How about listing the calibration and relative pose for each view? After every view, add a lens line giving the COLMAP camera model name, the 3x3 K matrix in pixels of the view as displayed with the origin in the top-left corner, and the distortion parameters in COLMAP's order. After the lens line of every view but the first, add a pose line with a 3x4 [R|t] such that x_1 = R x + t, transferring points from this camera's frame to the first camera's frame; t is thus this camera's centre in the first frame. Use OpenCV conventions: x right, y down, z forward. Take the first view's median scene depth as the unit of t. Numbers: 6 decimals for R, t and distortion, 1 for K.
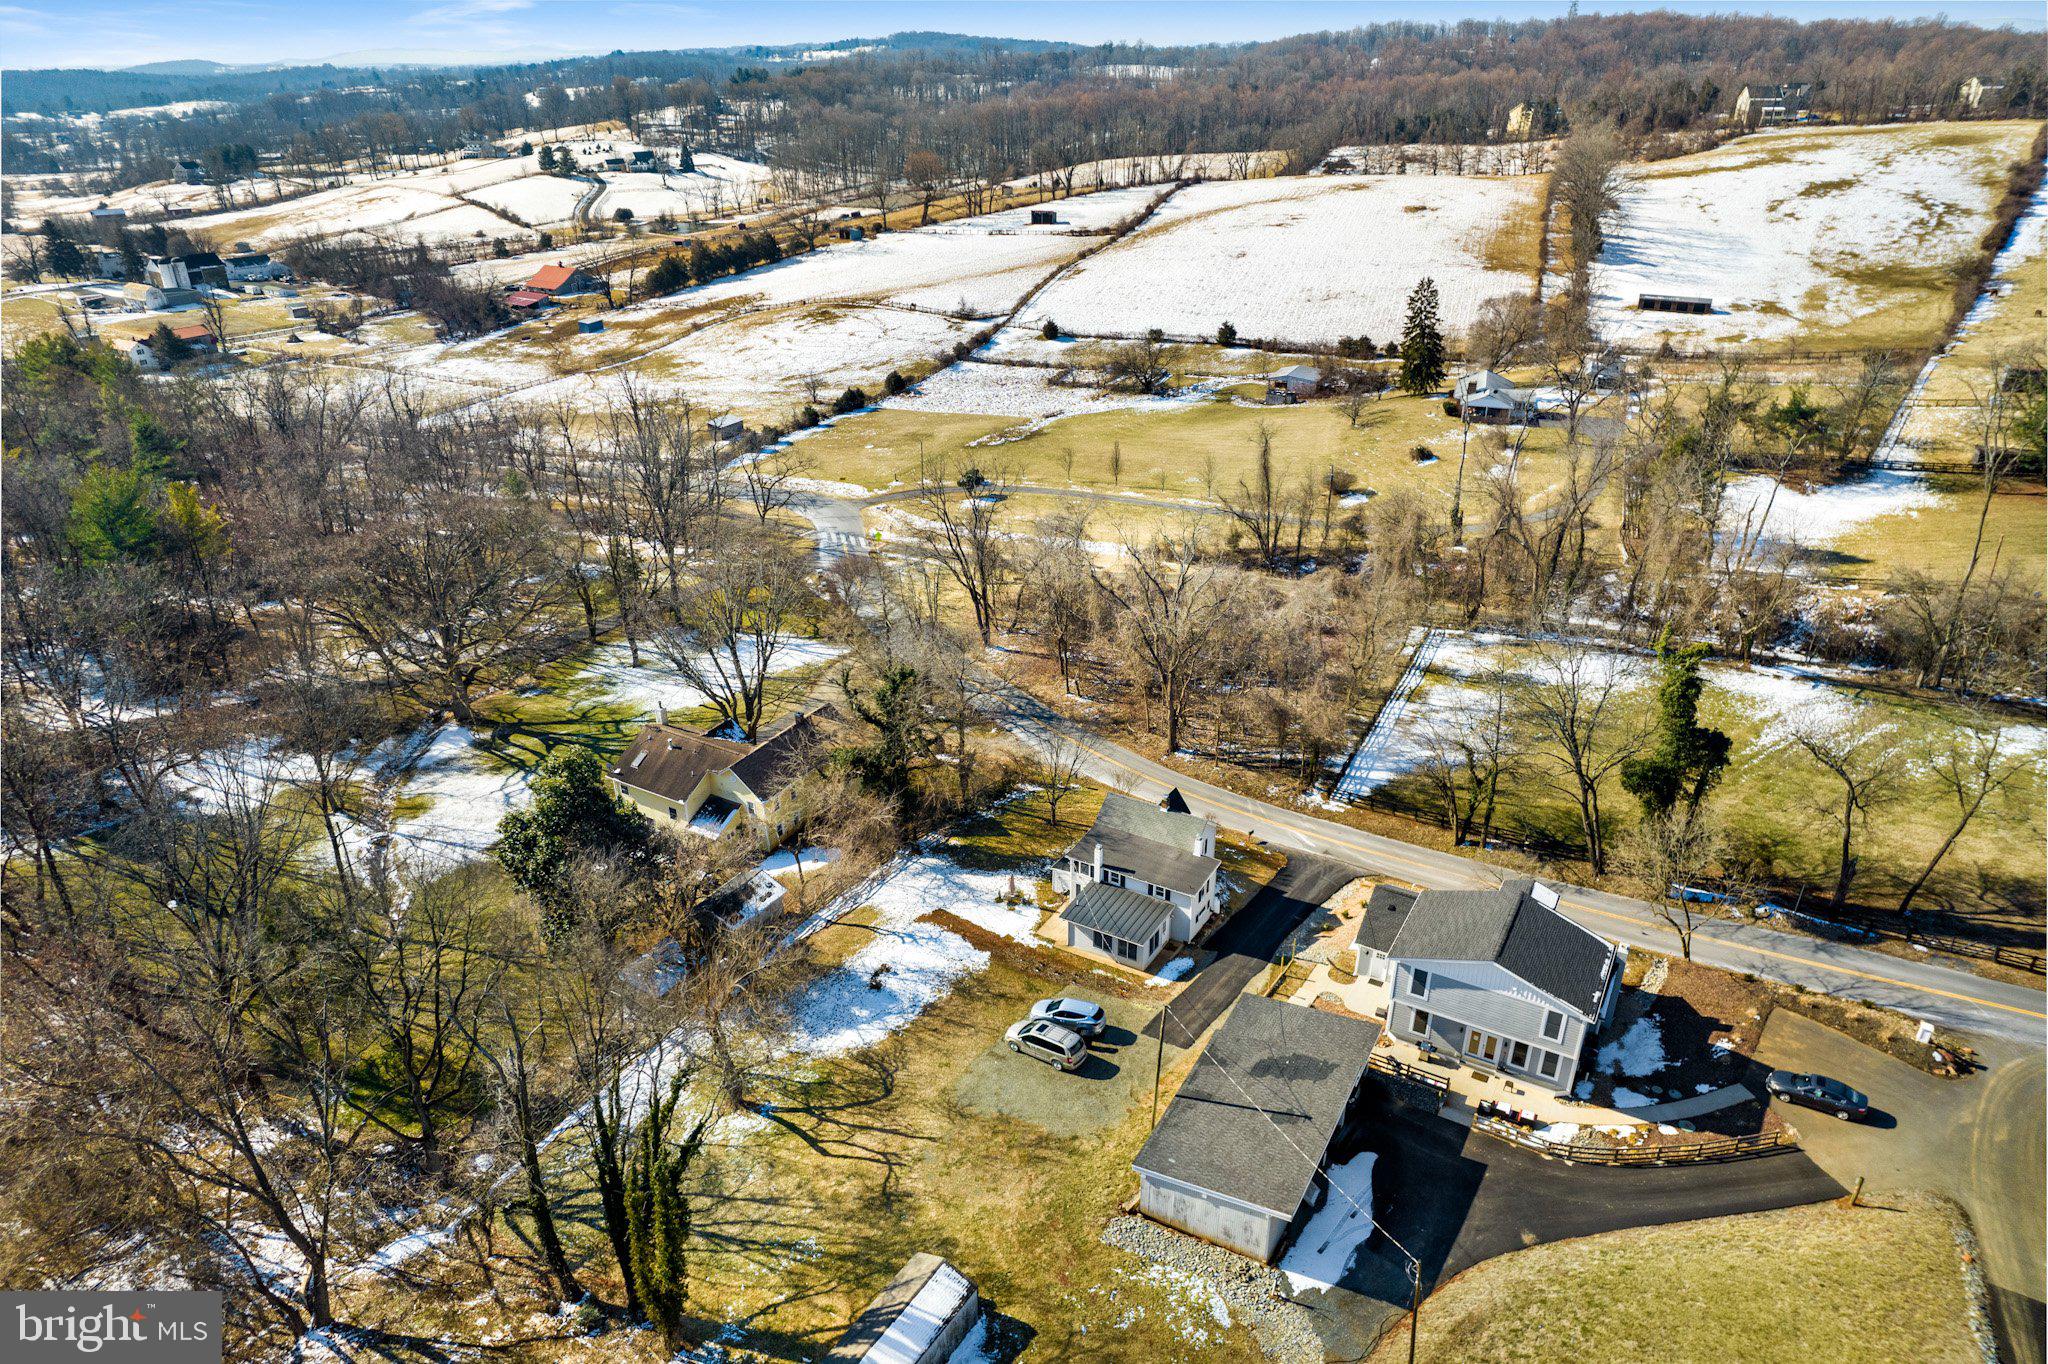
lens RADIAL K [[1307.6, 0, 1028.8], [0, 1307.6, 683.4], [0, 0, 1]] dist [-0.074608, 0.062313]
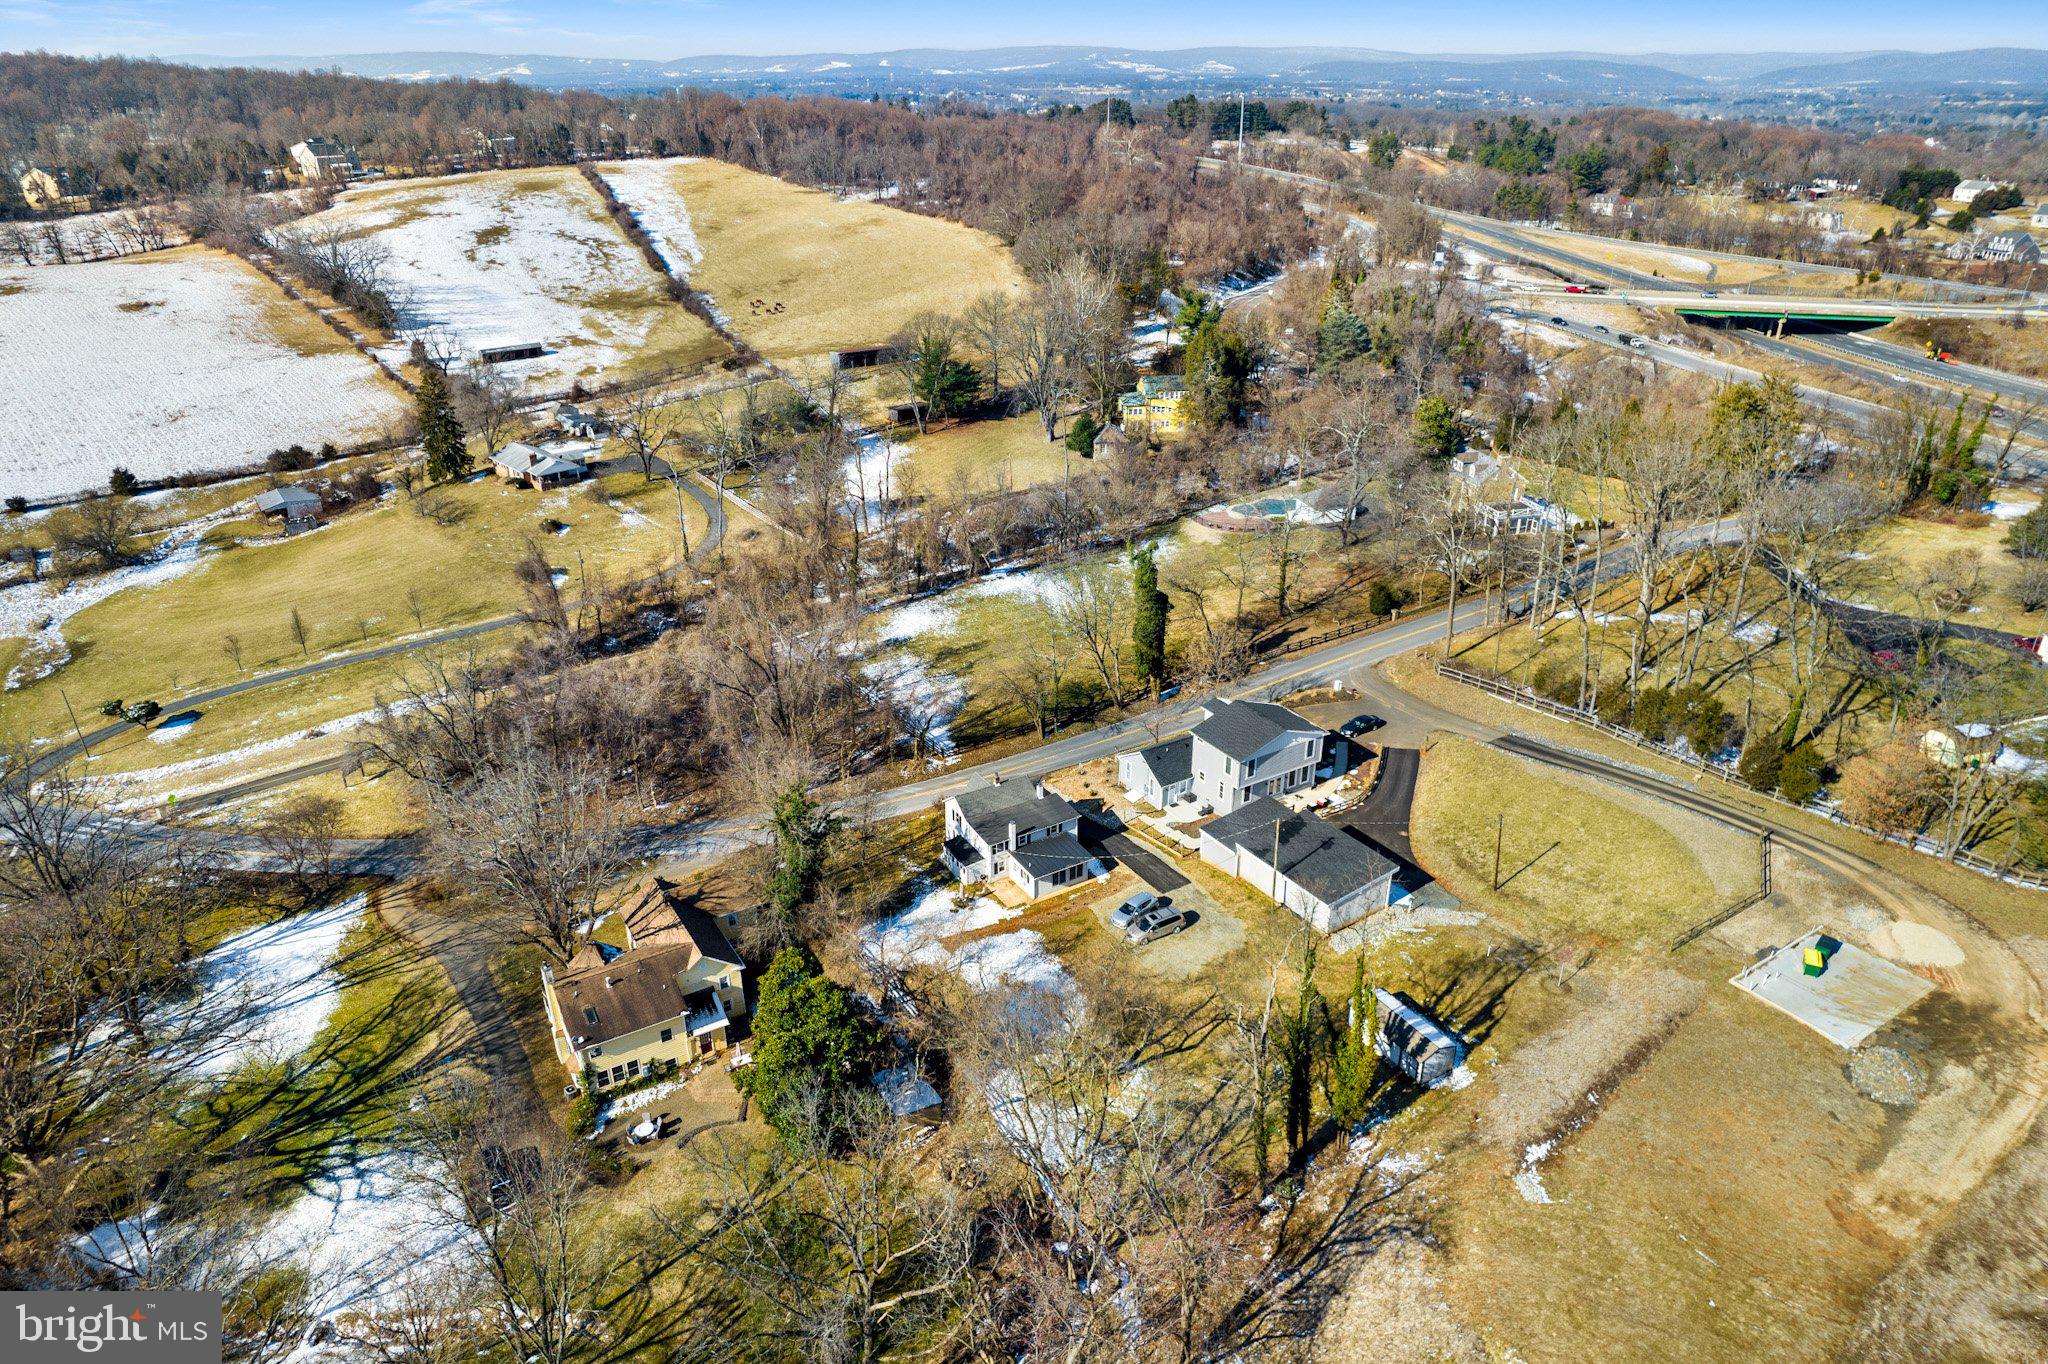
lens RADIAL K [[1307.6, 0, 1028.8], [0, 1307.6, 683.4], [0, 0, 1]] dist [-0.074608, 0.062313]
pose [[0.471985, -0.369829, 0.800285, -0.334635], [0.386348, 0.902717, 0.189308, -0.086443], [-0.792443, 0.219838, 0.568951, 0.077814]]
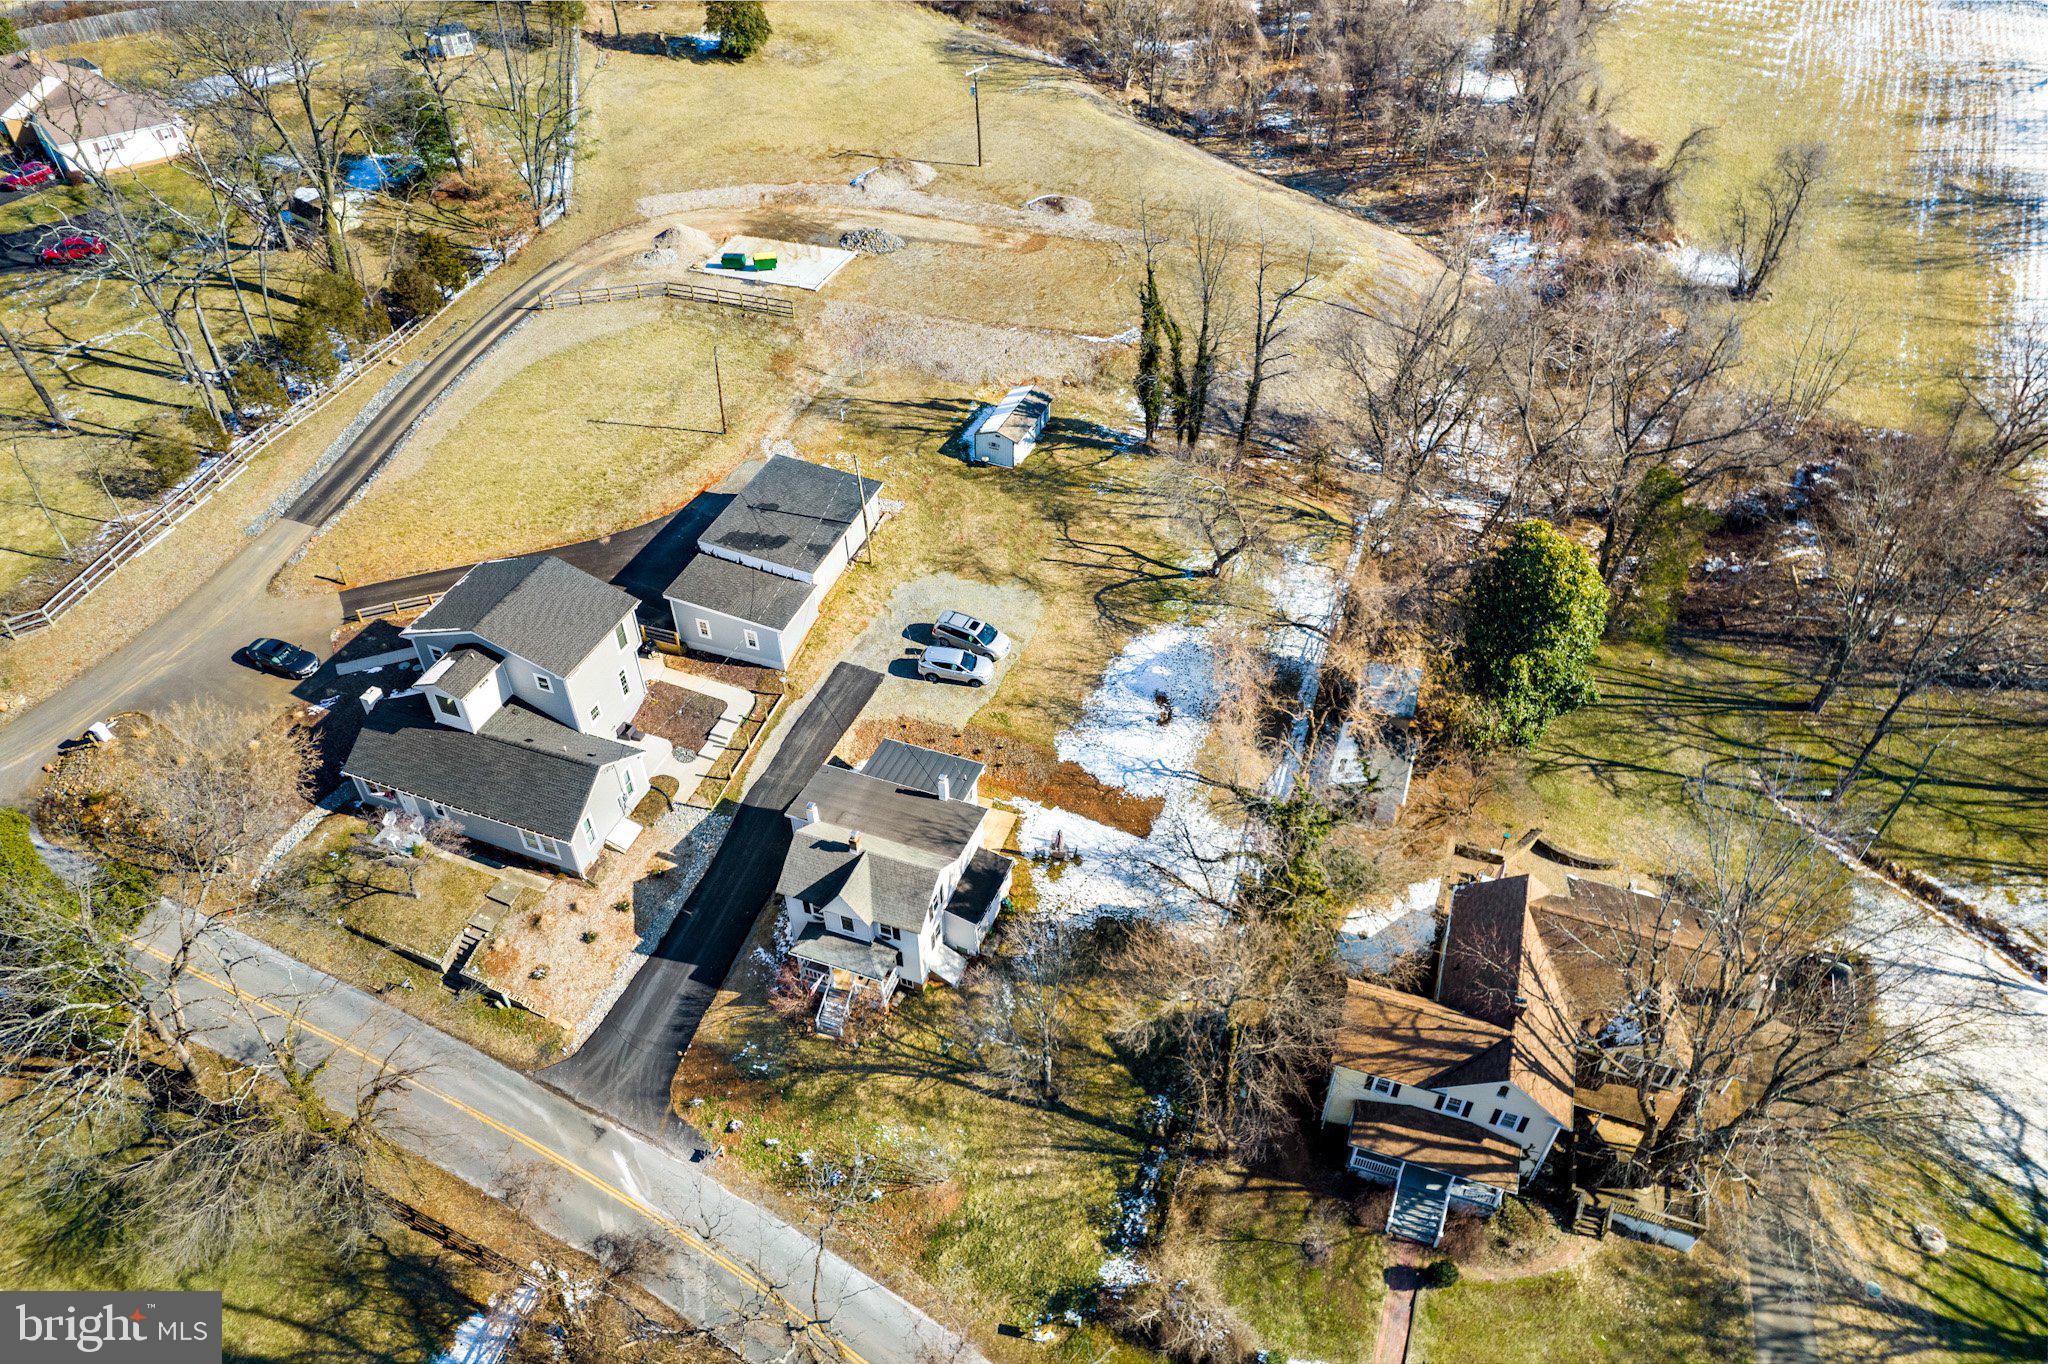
lens RADIAL K [[1307.6, 0, 1028.8], [0, 1307.6, 683.4], [0, 0, 1]] dist [-0.074608, 0.062313]
pose [[-0.983046, 0.125455, -0.133720, 0.035880], [-0.076059, 0.384574, 0.919955, -0.220245], [0.166838, 0.914529, -0.368512, 0.447349]]
